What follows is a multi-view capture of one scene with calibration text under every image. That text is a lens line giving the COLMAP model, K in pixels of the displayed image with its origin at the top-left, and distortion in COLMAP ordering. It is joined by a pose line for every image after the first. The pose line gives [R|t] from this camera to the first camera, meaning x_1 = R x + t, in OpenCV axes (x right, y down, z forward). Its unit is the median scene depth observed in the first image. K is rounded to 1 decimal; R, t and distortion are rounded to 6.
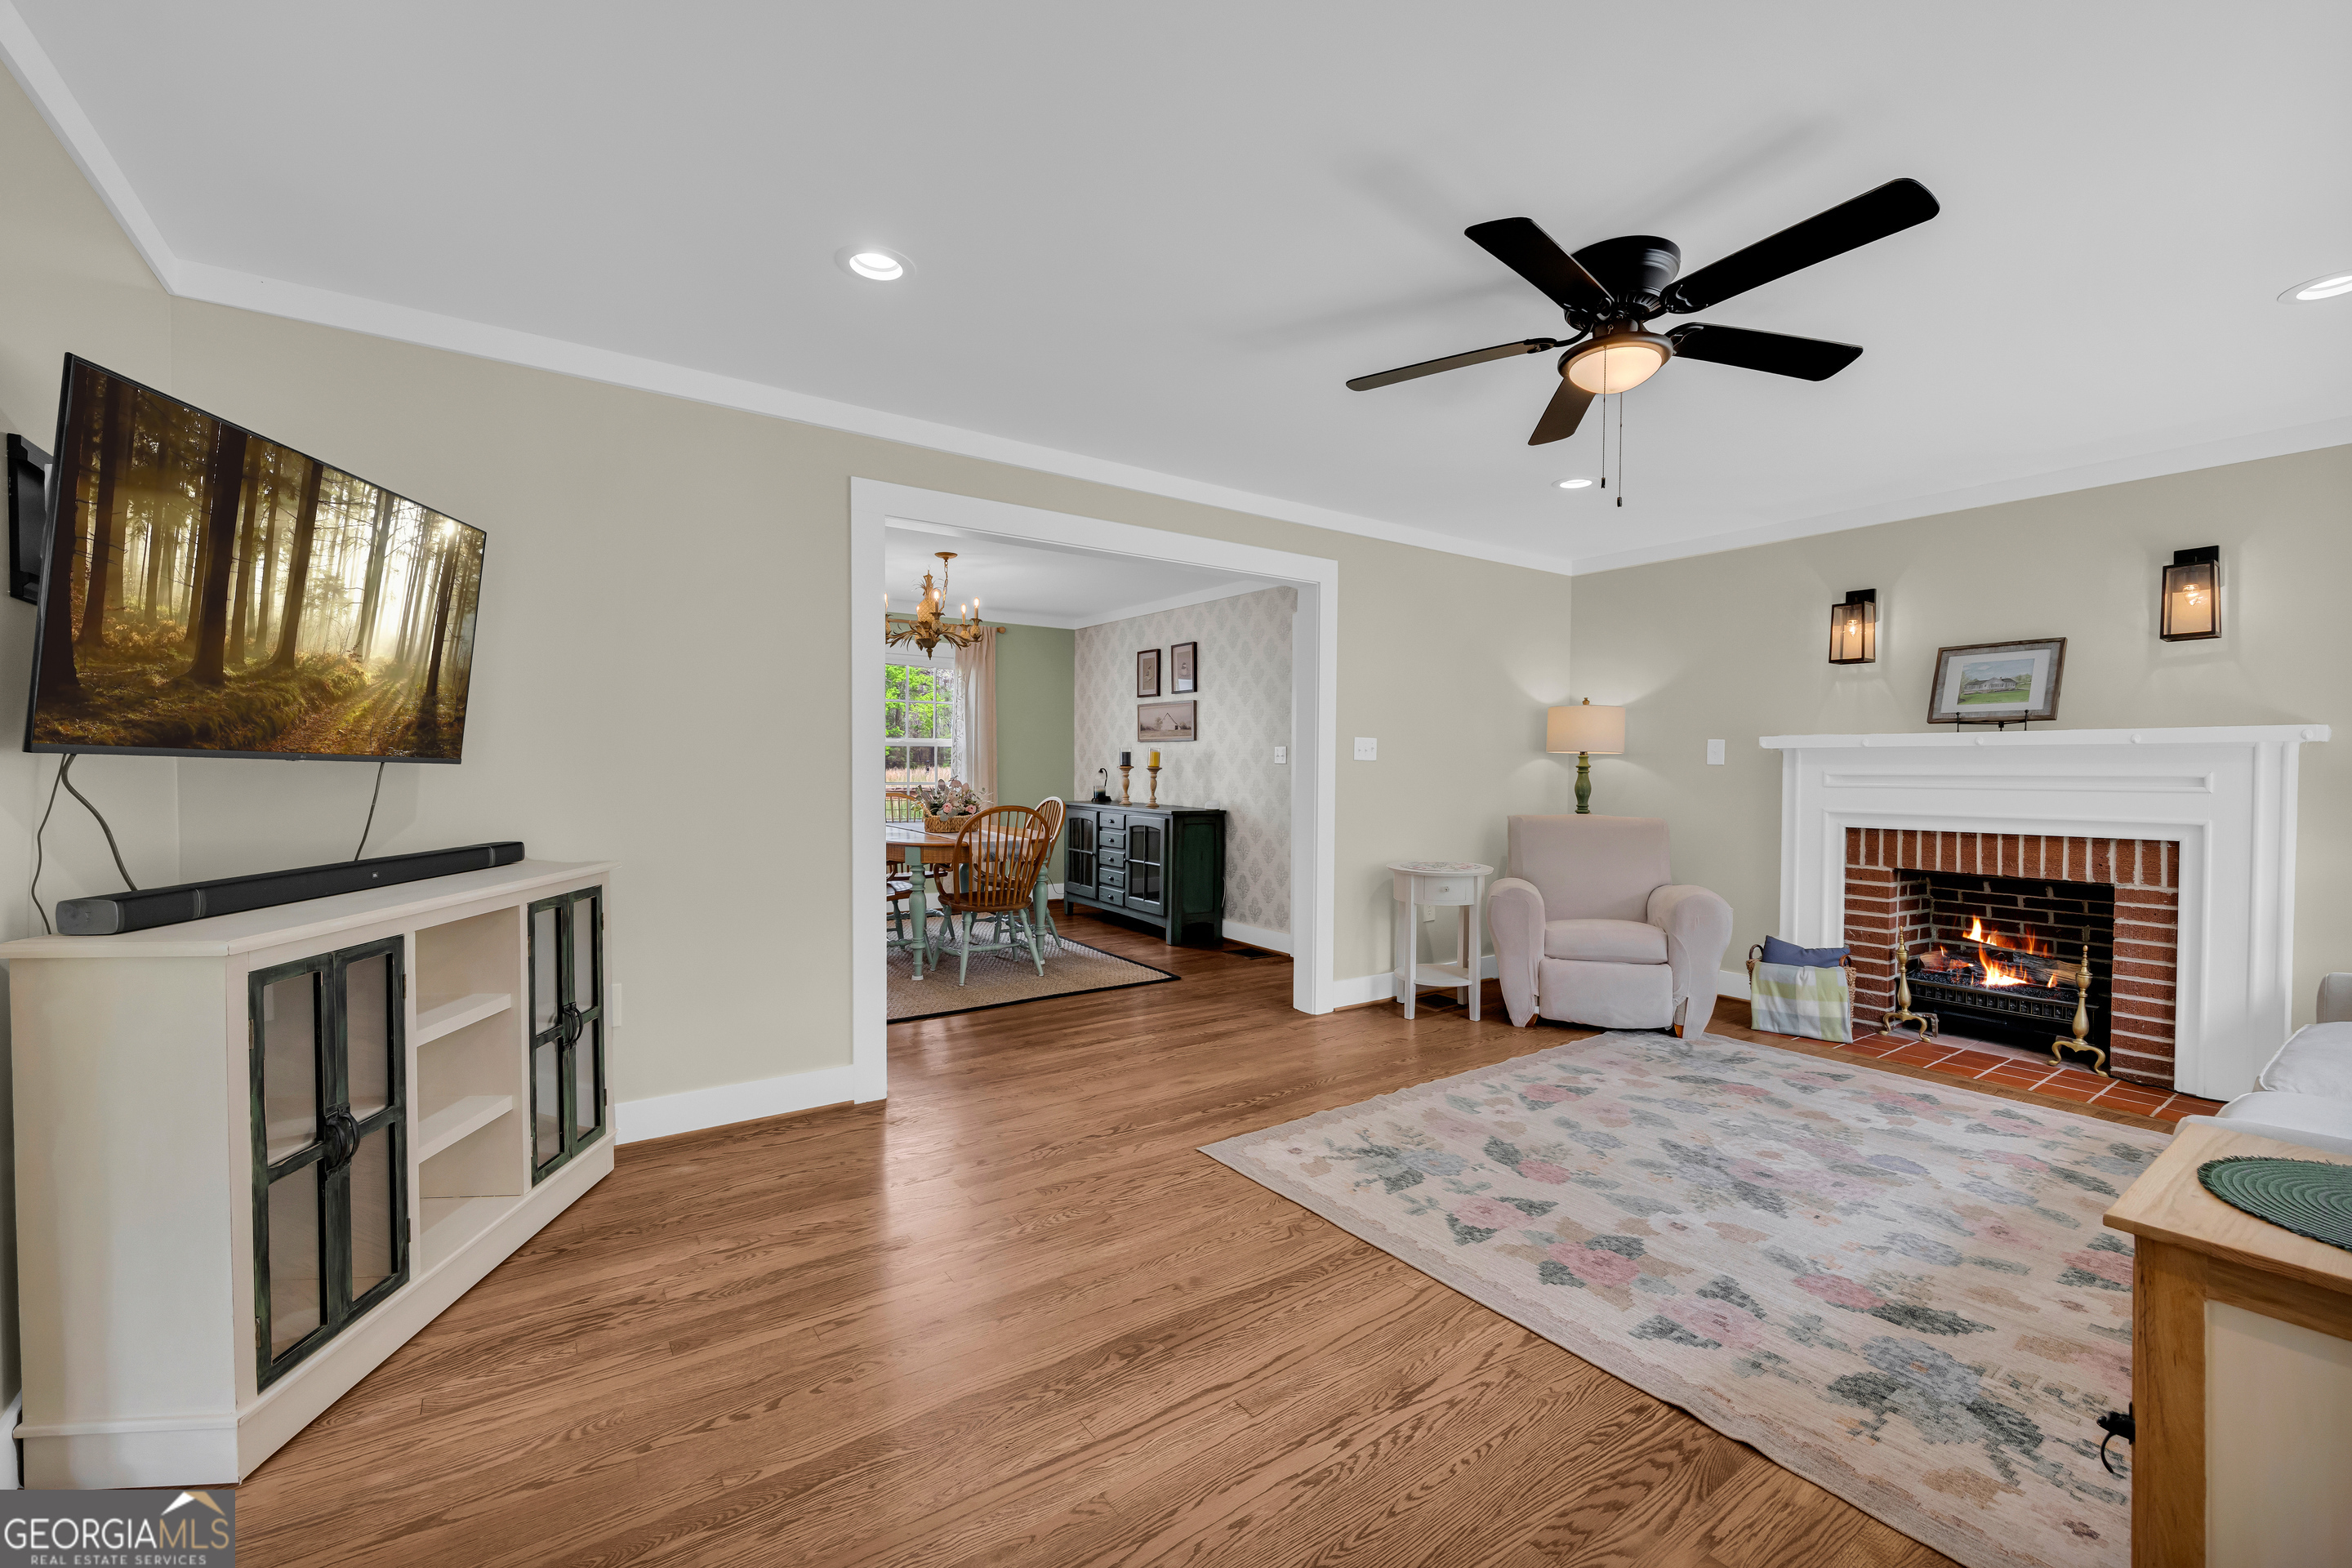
lens RADIAL K [[945.5, 0, 1160.6], [0, 945.5, 783.5], [0, 0, 1]] dist [-0.004657, -0.000056]
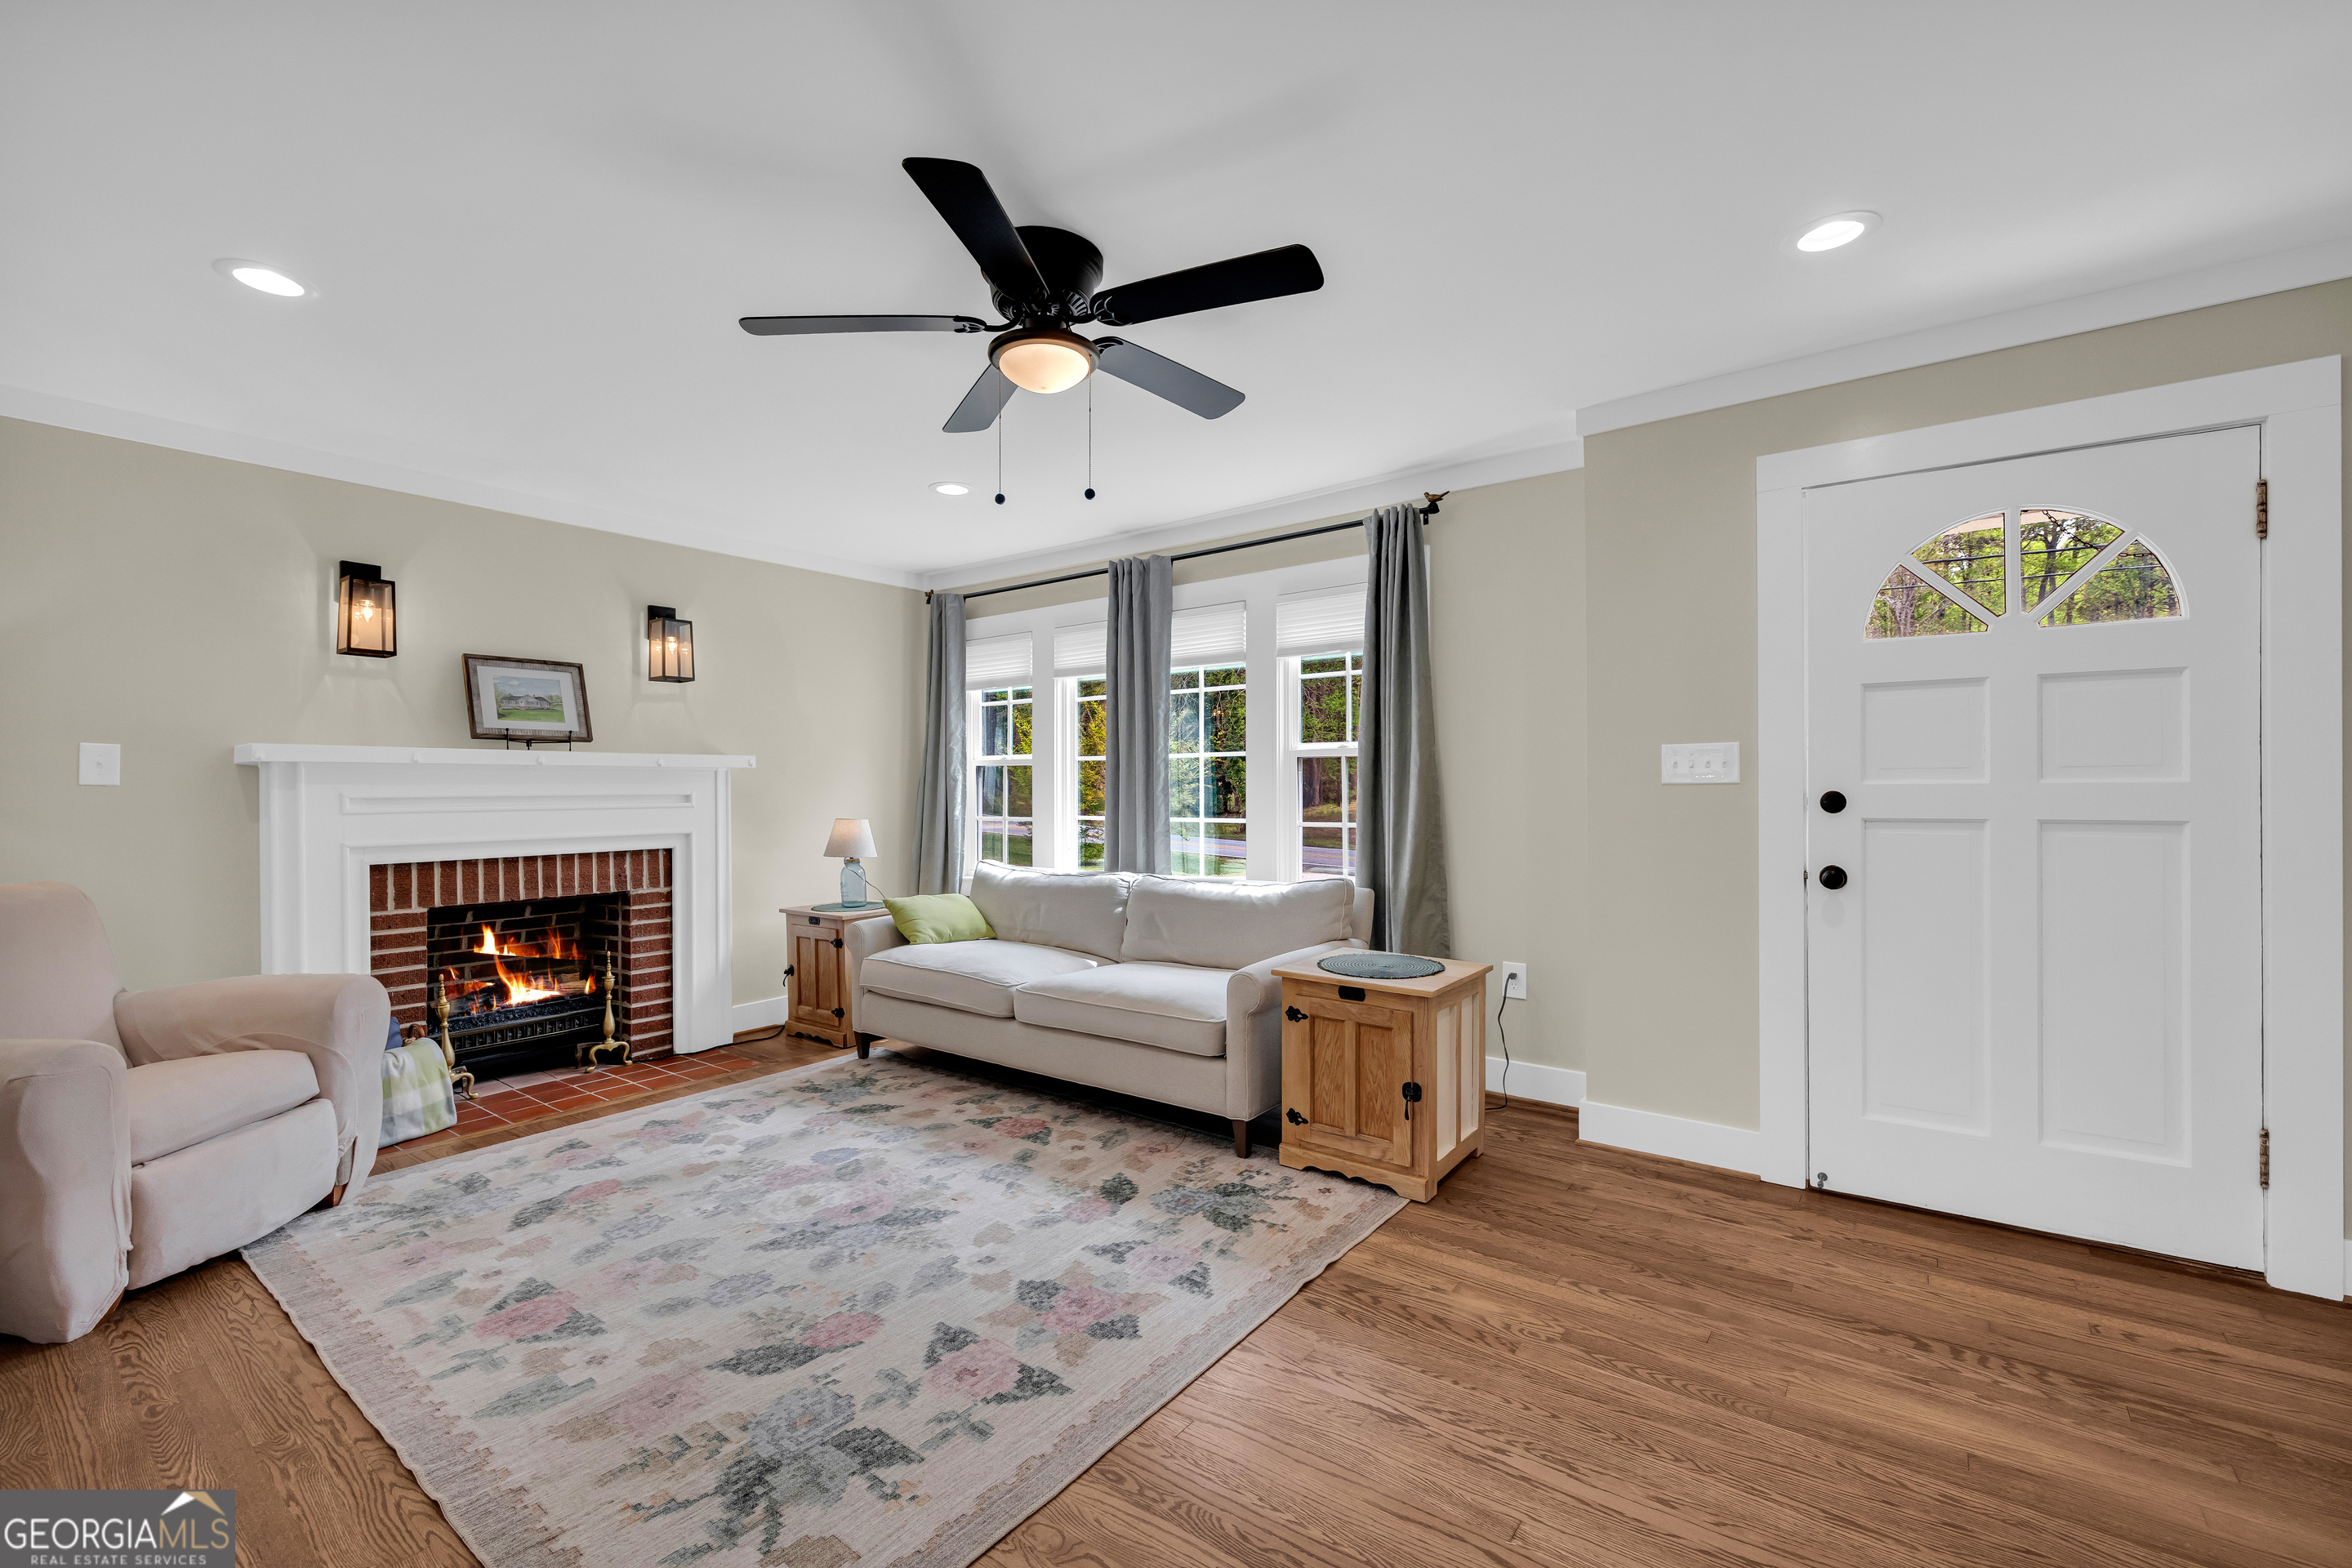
lens RADIAL K [[945.5, 0, 1242.3], [0, 945.5, 788.2], [0, 0, 1]] dist [-0.004657, -0.000056]
pose [[-0.324088, -0.002882, 0.946023, -0.302766], [0.020758, 0.999733, 0.010157, -0.012477], [-0.945799, 0.022929, -0.323942, 0.708245]]
